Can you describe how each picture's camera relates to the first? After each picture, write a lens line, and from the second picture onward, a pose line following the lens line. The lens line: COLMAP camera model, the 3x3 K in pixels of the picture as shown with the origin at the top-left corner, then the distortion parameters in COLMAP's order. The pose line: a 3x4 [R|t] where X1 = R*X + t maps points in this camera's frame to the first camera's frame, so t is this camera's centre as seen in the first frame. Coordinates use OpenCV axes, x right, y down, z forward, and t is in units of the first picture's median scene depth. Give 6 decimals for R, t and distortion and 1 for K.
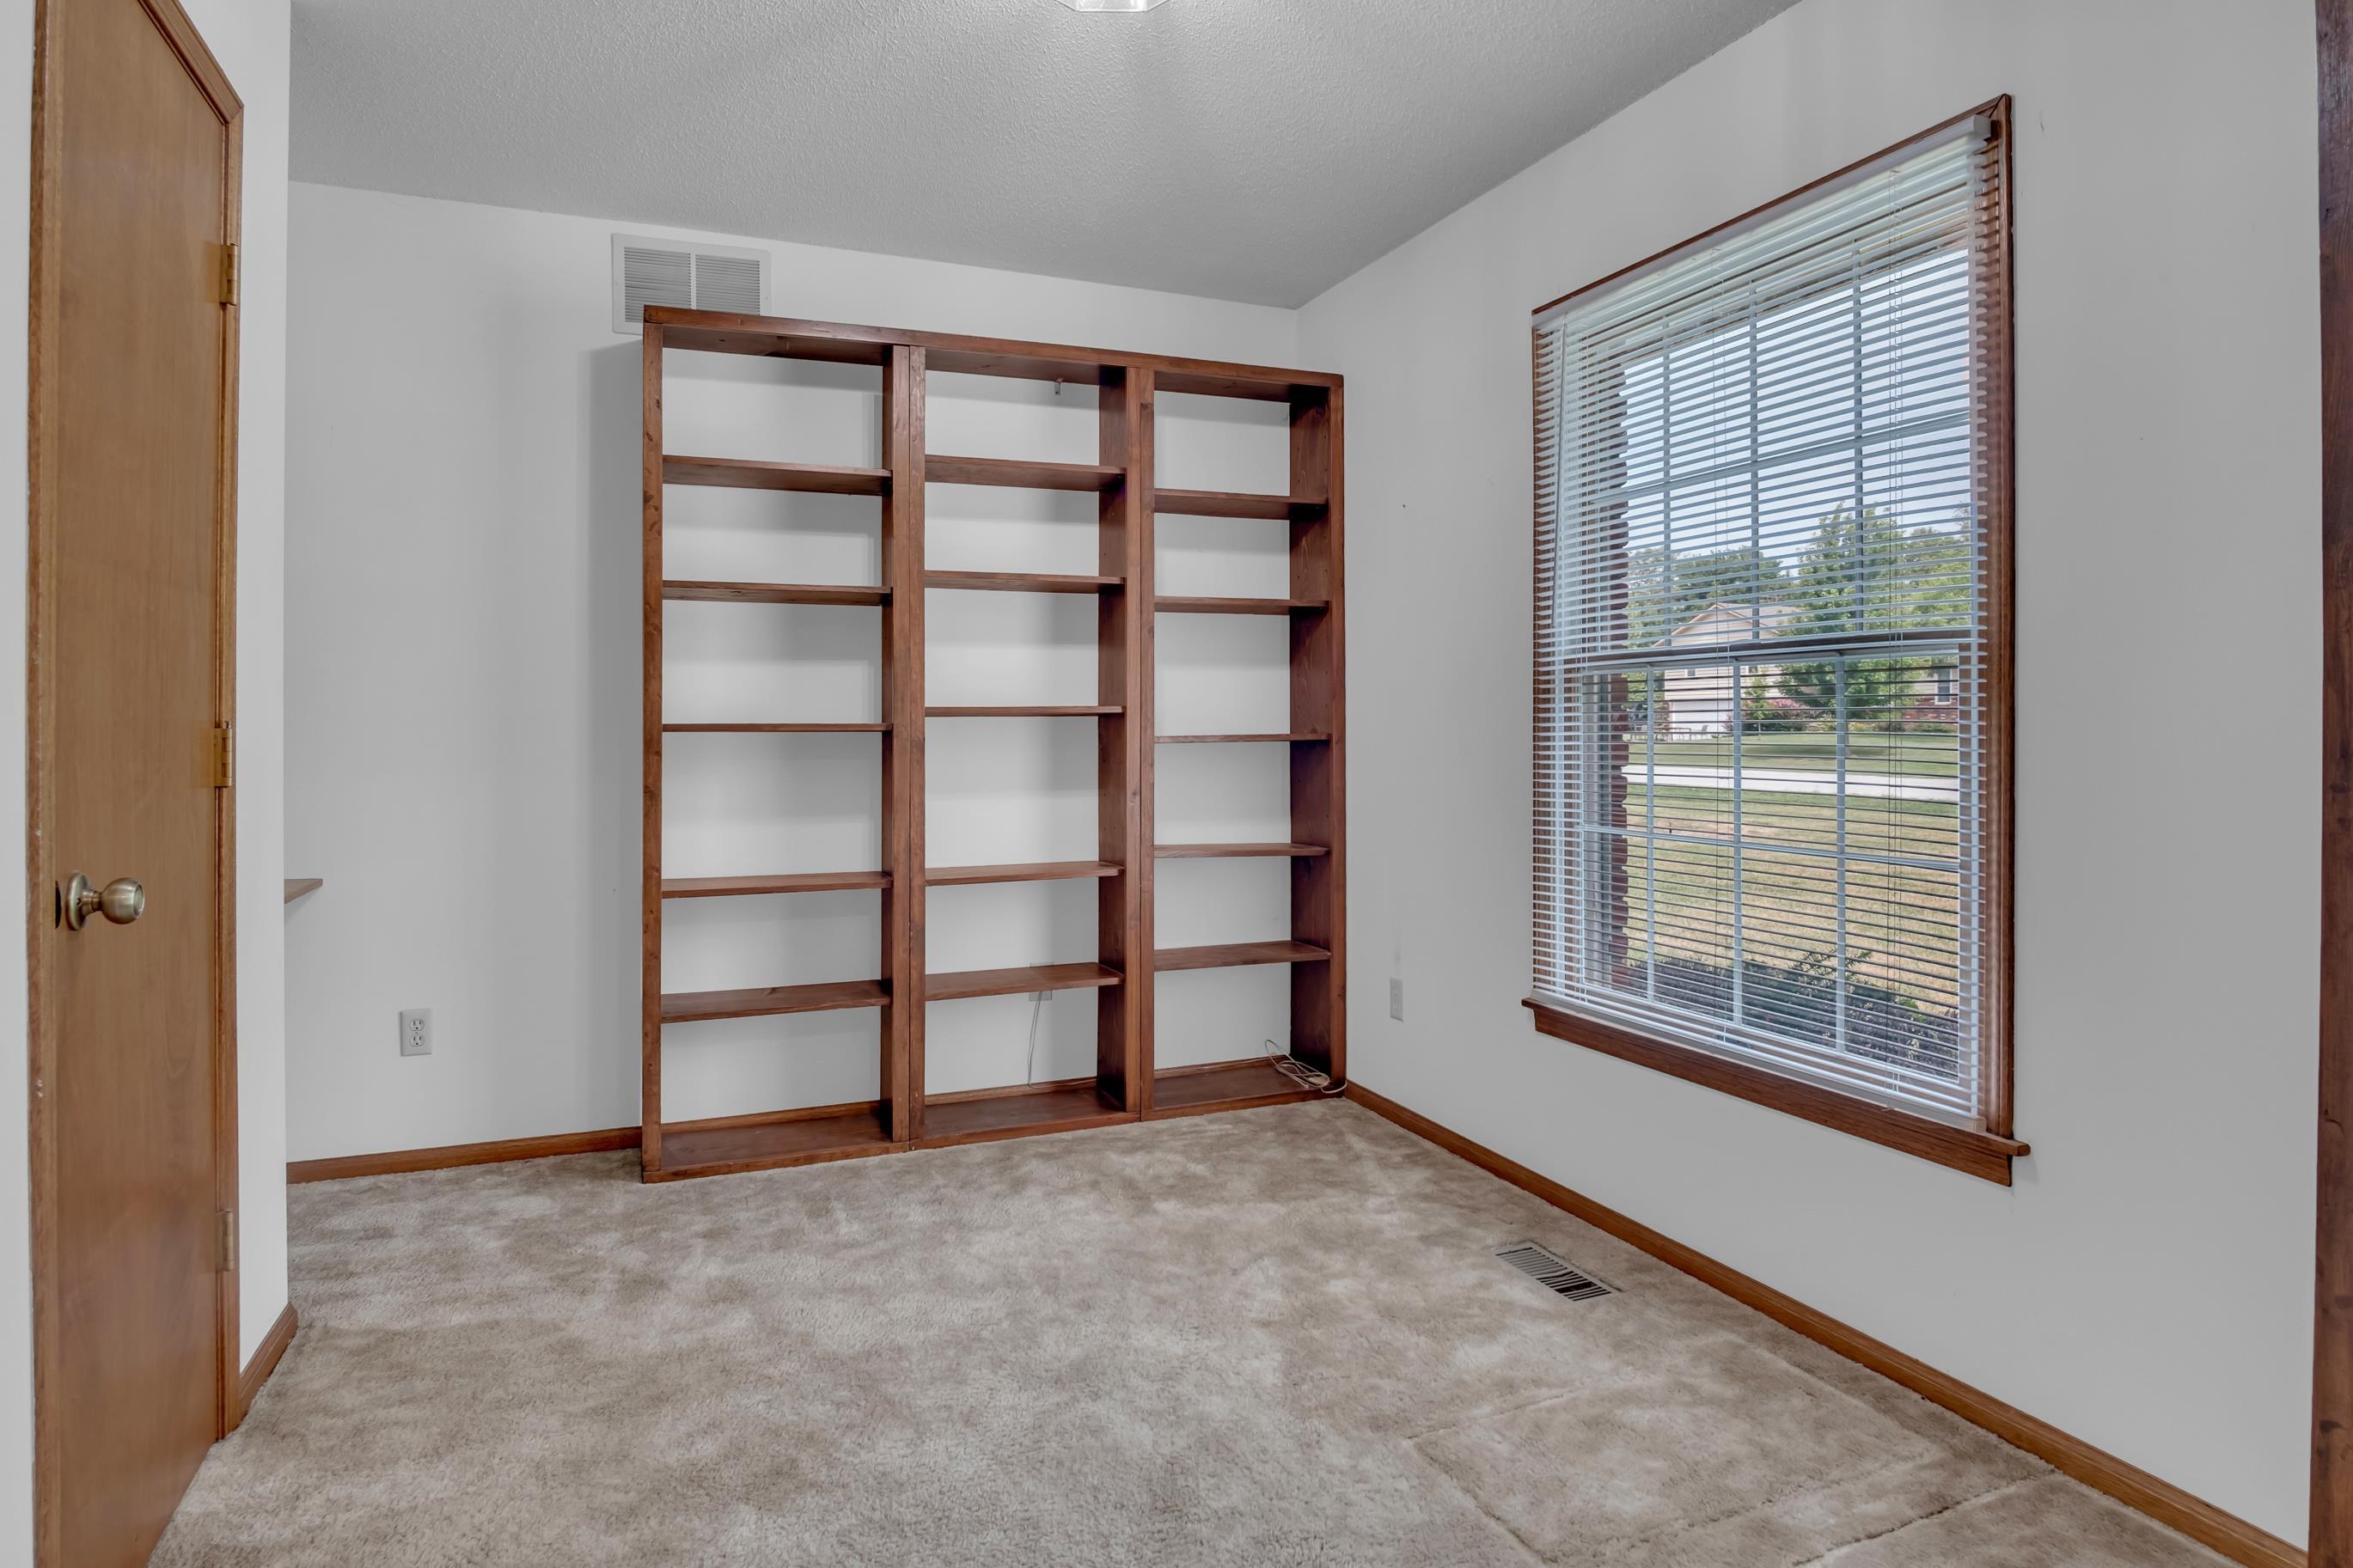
lens RADIAL K [[1301.4, 0, 1166.8], [0, 1301.4, 762.7], [0, 0, 1]] dist [-0.014787, 0.003389]
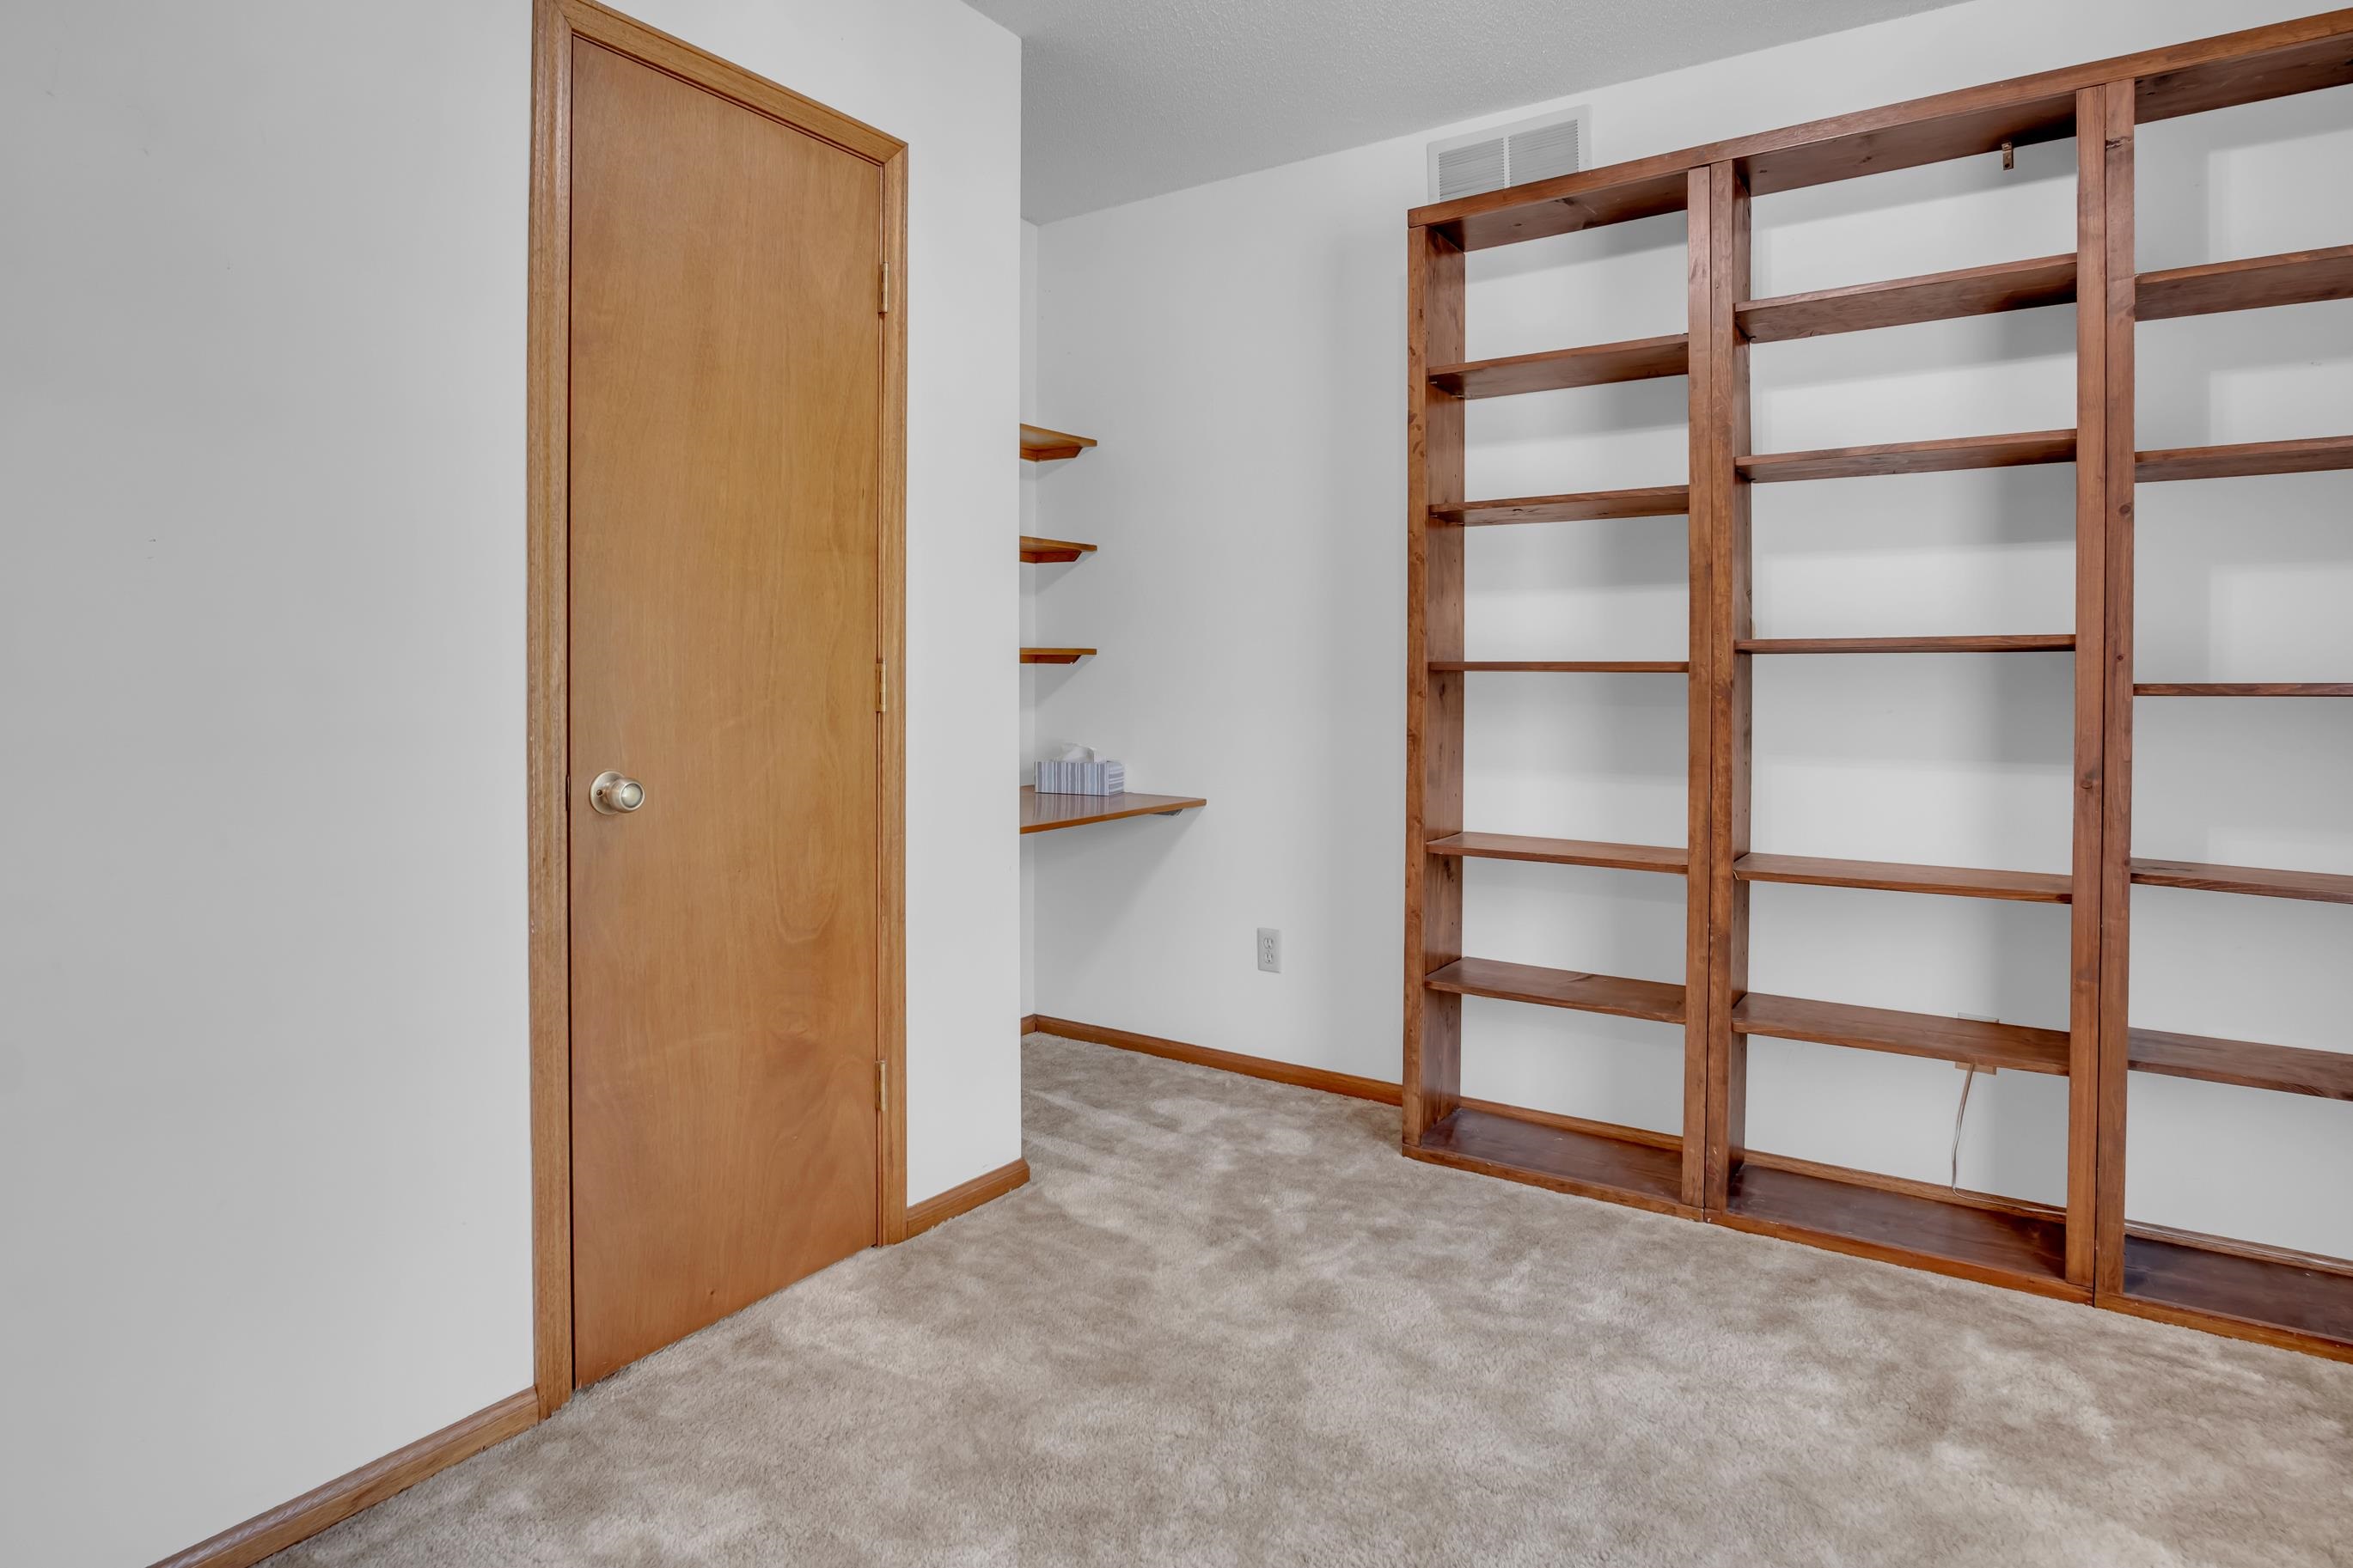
lens RADIAL K [[1300.1, 0, 1175.5], [0, 1300.1, 690.6], [0, 0, 1]] dist [-0.018599, 0.002742]
pose [[0.560840, 0.016038, -0.827769, 0.267811], [-0.024850, 0.999688, 0.002533, -0.007401], [0.827551, 0.019149, 0.561064, 0.333246]]
